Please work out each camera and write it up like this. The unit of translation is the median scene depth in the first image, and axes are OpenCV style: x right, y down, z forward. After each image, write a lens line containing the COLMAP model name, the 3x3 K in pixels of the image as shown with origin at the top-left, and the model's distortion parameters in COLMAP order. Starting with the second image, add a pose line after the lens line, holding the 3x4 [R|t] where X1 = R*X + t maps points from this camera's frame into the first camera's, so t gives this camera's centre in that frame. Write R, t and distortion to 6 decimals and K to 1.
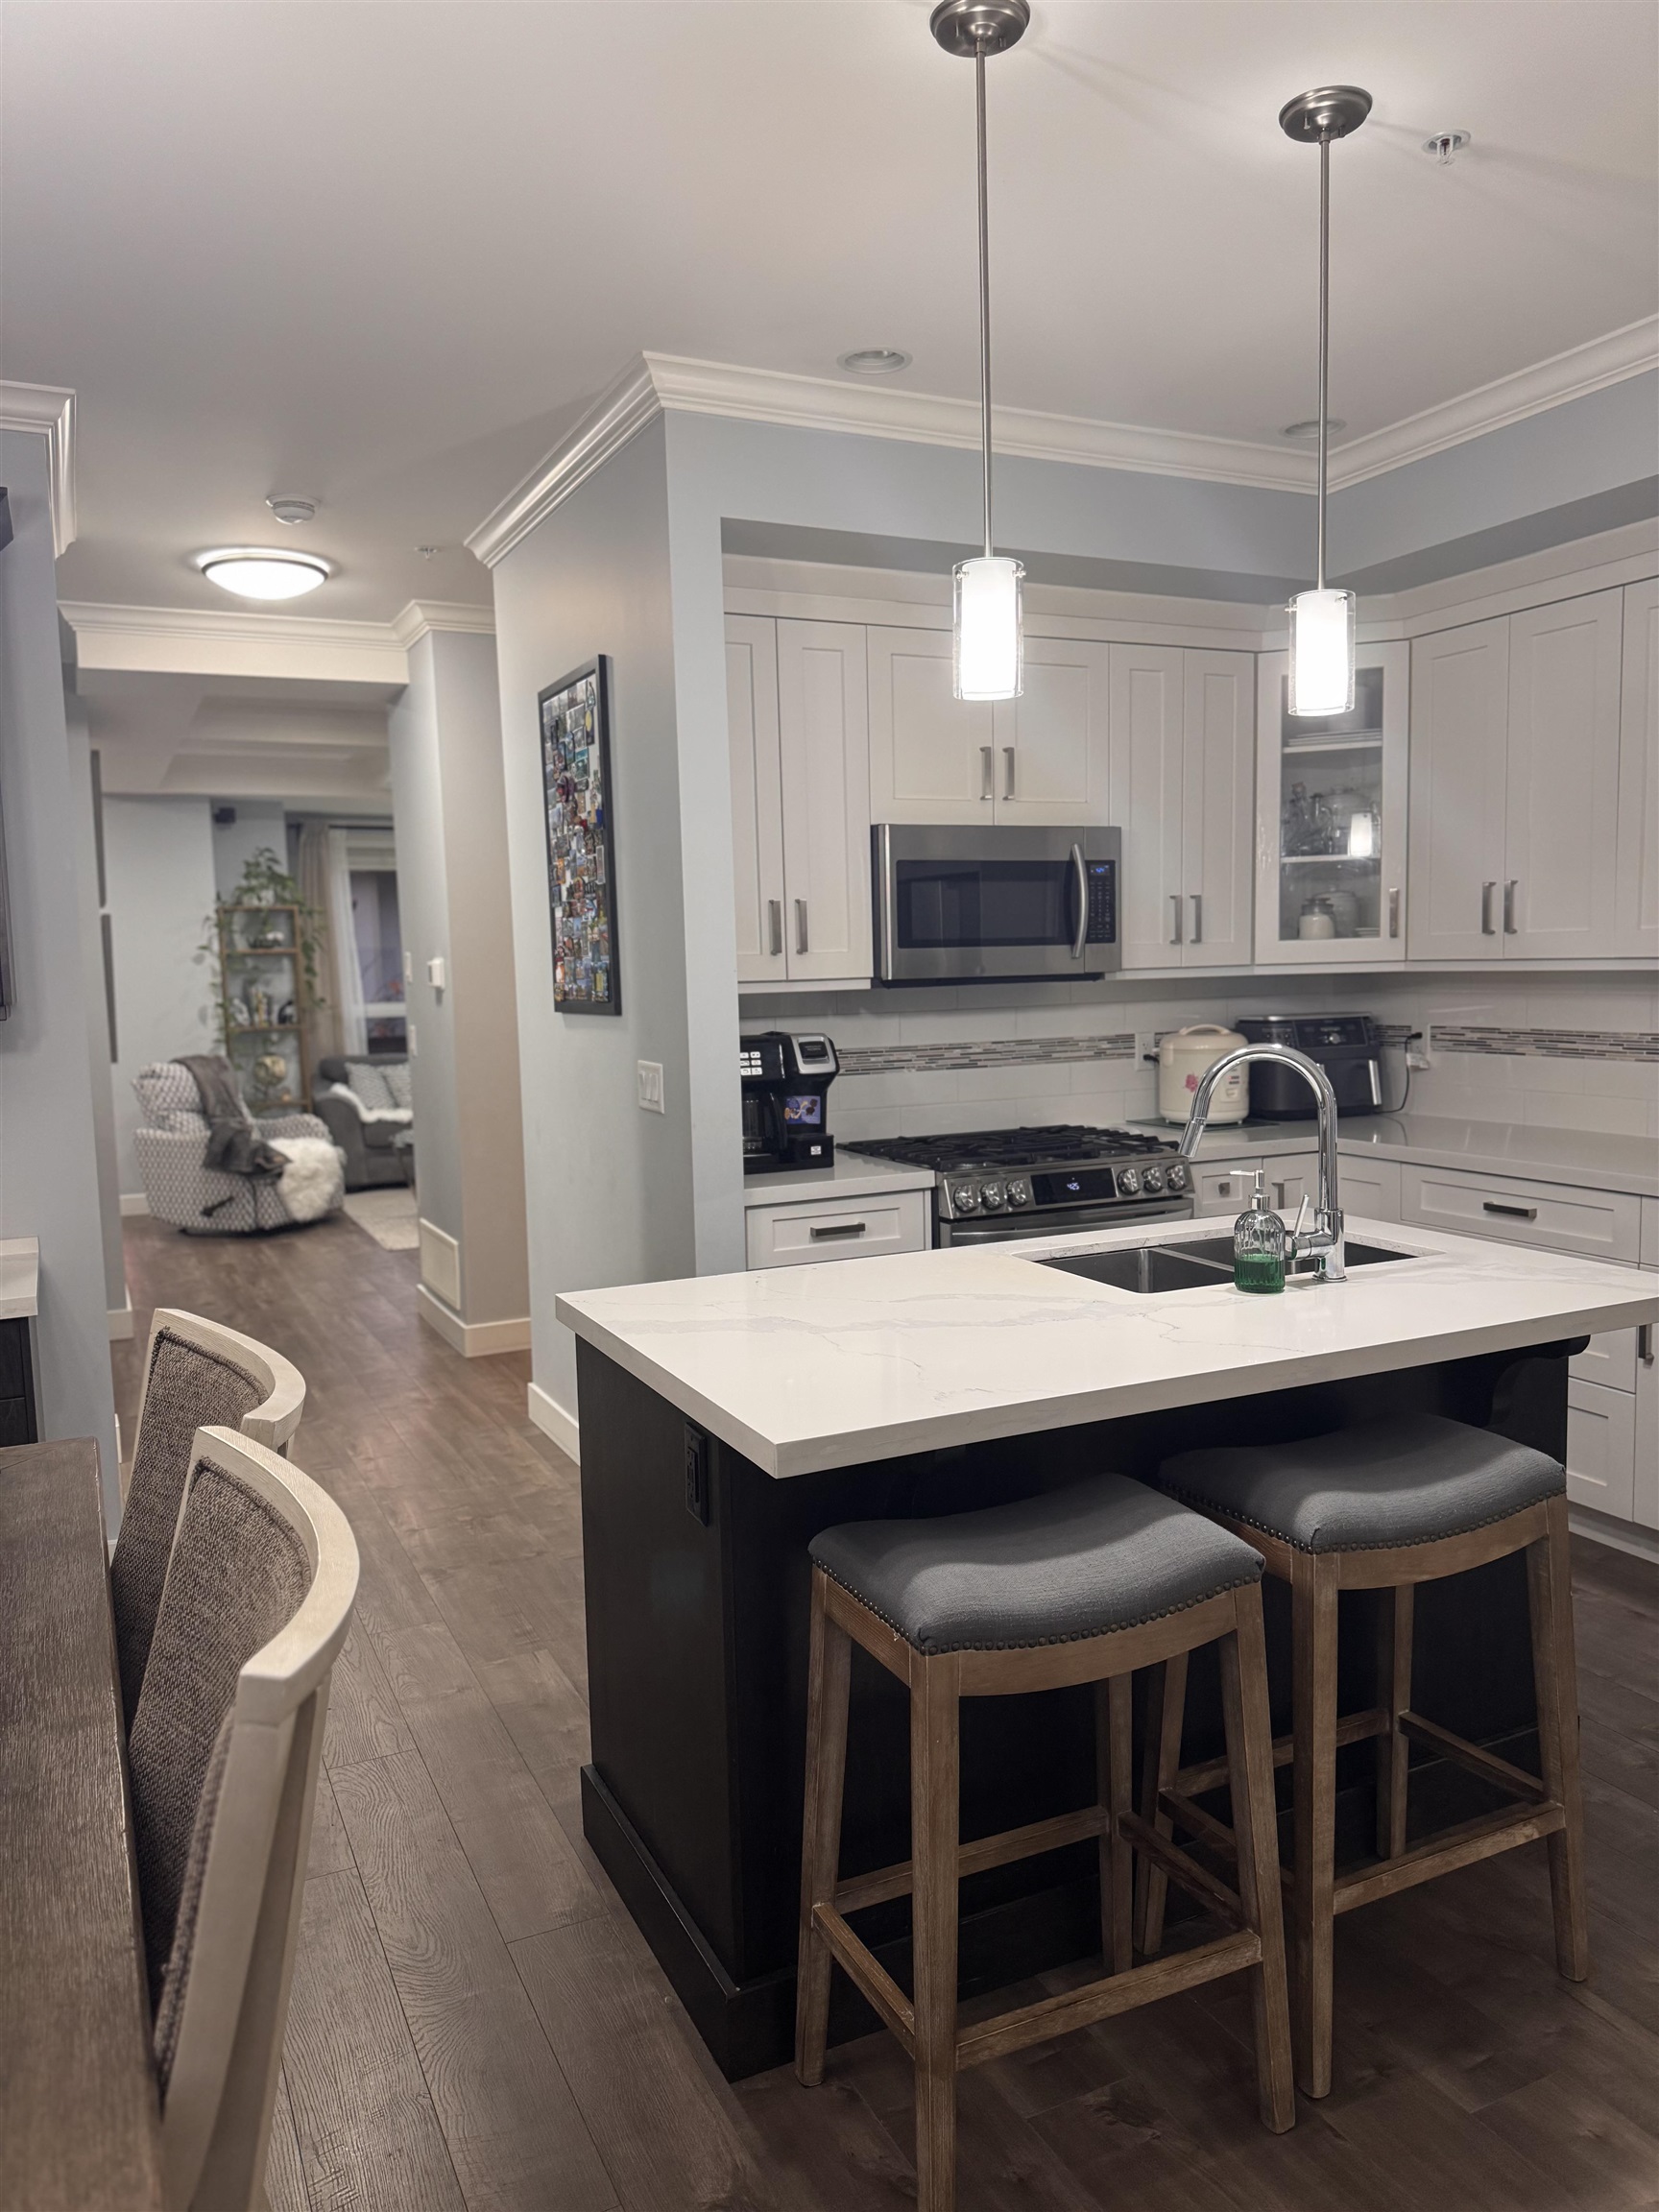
lens RADIAL K [[1559.2, 0, 815.6], [0, 1559.2, 1109.9], [0, 0, 1]] dist [0.049178, -0.051299]
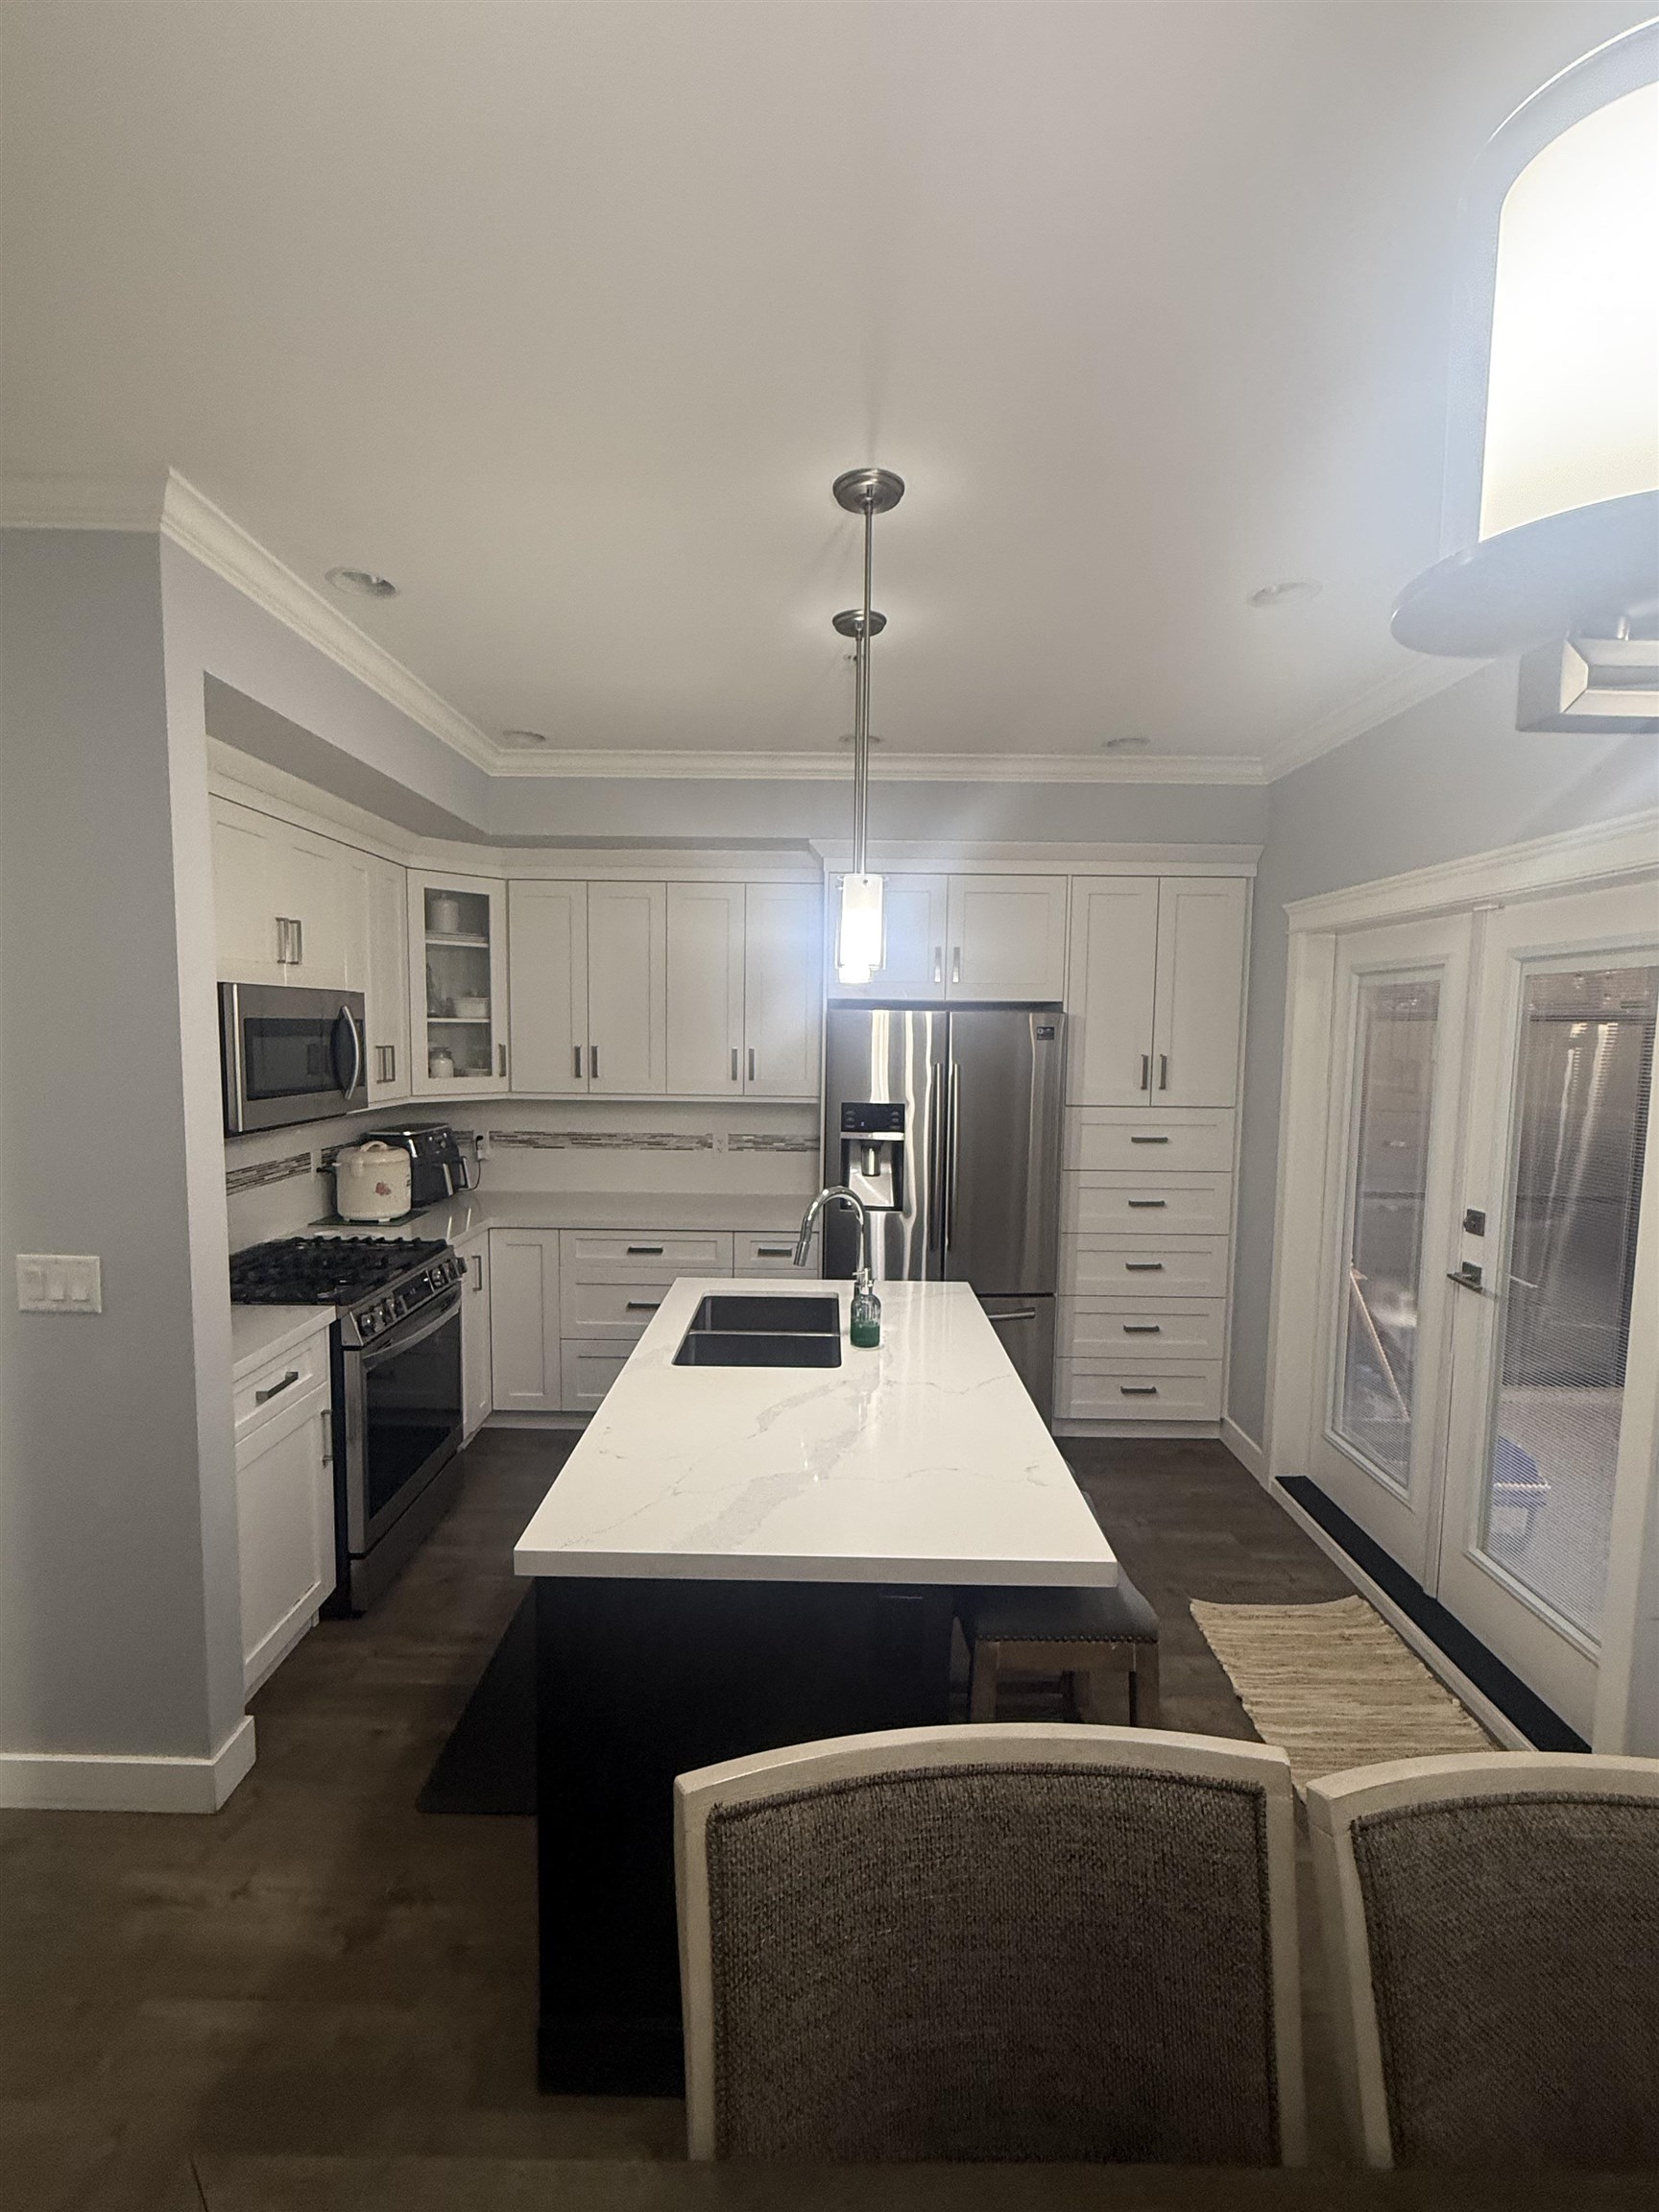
lens RADIAL K [[983.2, 0, 824.6], [0, 983.2, 1102.8], [0, 0, 1]] dist [0.000927, 0.000144]
pose [[0.431726, -0.040081, 0.901114, -0.374950], [0.062272, 0.997953, 0.014554, -0.087934], [-0.899853, 0.049831, 0.433338, 0.357859]]
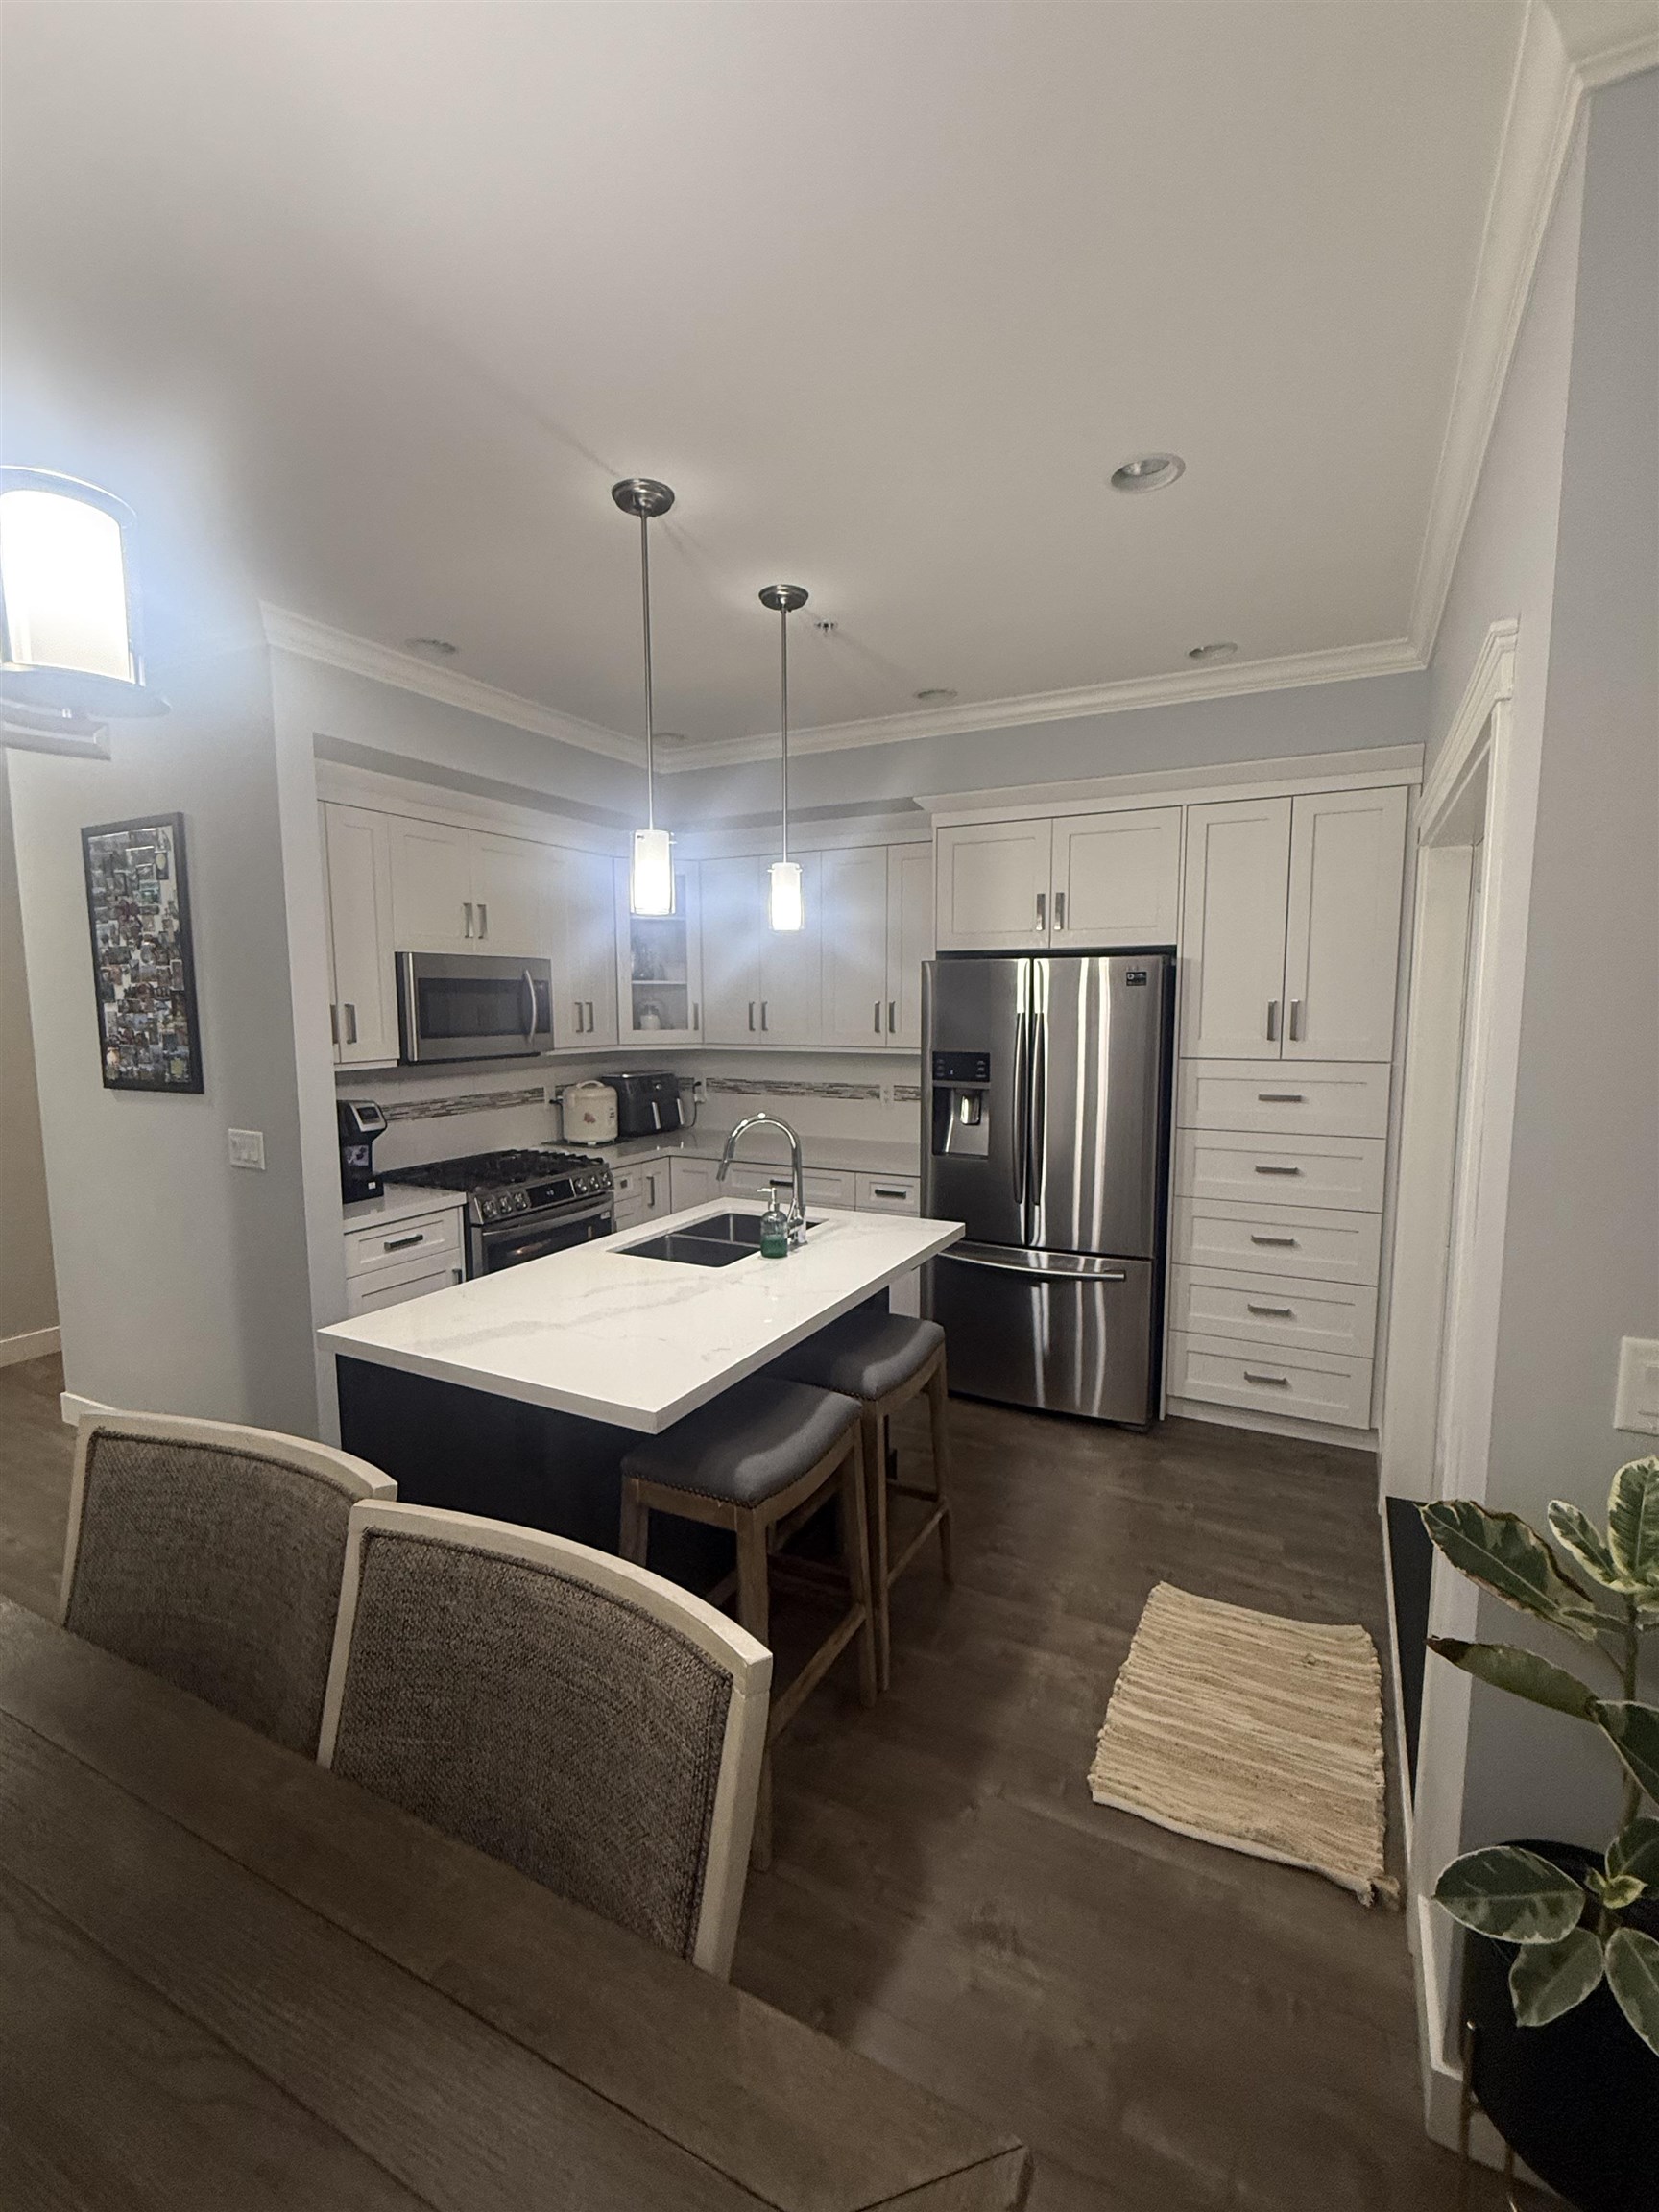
lens RADIAL K [[983.2, 0, 817.2], [0, 983.2, 1105.8], [0, 0, 1]] dist [0.000927, 0.000144]
pose [[0.800538, -0.043105, 0.597729, -0.198868], [0.041754, 0.998998, 0.016122, -0.041580], [-0.597825, 0.012051, 0.801536, 0.051573]]
